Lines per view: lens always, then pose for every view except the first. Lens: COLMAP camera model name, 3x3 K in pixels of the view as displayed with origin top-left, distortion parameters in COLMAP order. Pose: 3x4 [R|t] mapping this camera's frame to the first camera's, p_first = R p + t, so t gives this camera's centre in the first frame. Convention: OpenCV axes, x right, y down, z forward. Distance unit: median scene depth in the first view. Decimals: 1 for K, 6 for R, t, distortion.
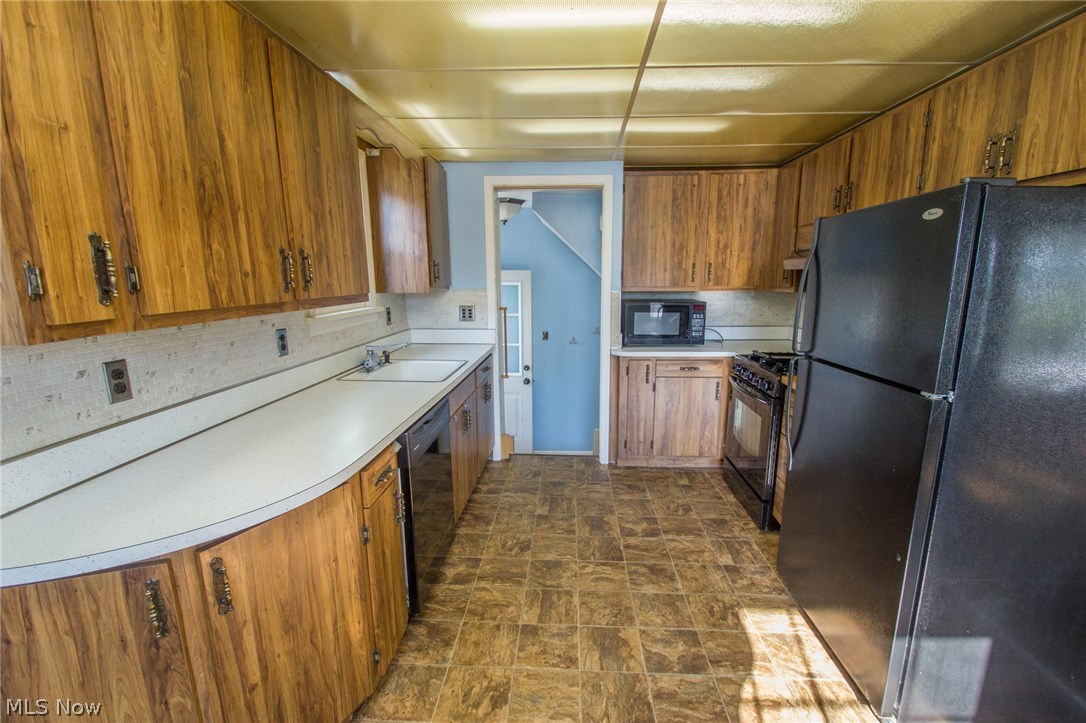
lens RADIAL K [[502.4, 0, 547.3], [0, 502.4, 382.8], [0, 0, 1]] dist [0.001423, -0.008176]
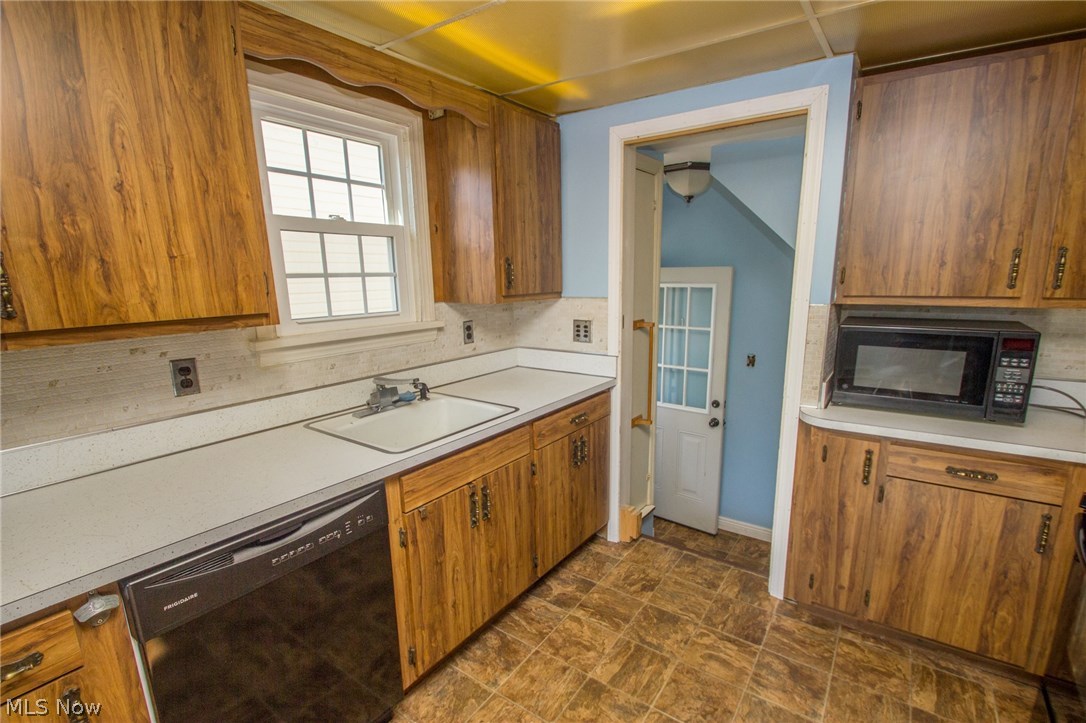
lens RADIAL K [[502.4, 0, 547.3], [0, 502.4, 382.8], [0, 0, 1]] dist [0.001423, -0.008176]
pose [[0.846830, 0.103375, -0.521721, 0.178927], [-0.098771, 0.994433, 0.036718, -0.088708], [0.522612, 0.020437, 0.852326, 0.382354]]
